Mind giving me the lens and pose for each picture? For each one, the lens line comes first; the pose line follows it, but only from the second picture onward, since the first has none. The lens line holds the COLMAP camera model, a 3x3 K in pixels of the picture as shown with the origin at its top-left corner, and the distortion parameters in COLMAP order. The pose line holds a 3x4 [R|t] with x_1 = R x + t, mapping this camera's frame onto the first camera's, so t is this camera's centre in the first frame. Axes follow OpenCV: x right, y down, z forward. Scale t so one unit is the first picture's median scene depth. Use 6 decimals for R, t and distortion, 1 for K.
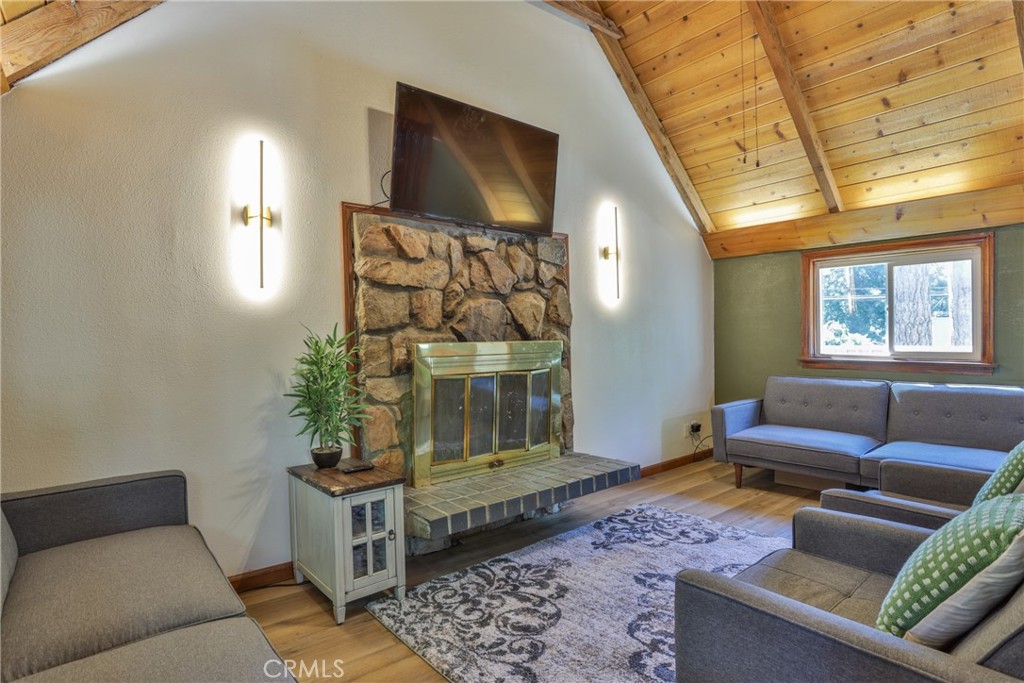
lens RADIAL K [[523.7, 0, 505.4], [0, 523.7, 341.4], [0, 0, 1]] dist [-0.057418, 0.001462]
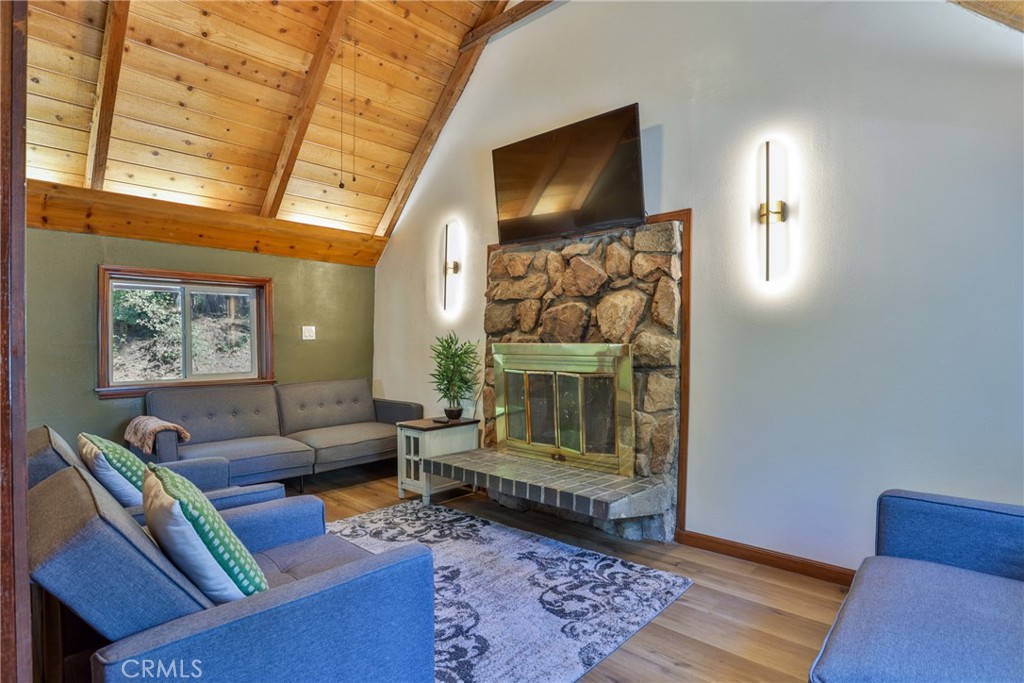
lens RADIAL K [[523.7, 0, 505.4], [0, 523.7, 341.4], [0, 0, 1]] dist [-0.057418, 0.001462]
pose [[0.140526, 0.016585, -0.989938, 1.082183], [-0.001251, 0.999862, 0.016574, -0.022213], [0.990076, -0.001091, 0.140528, 0.784825]]
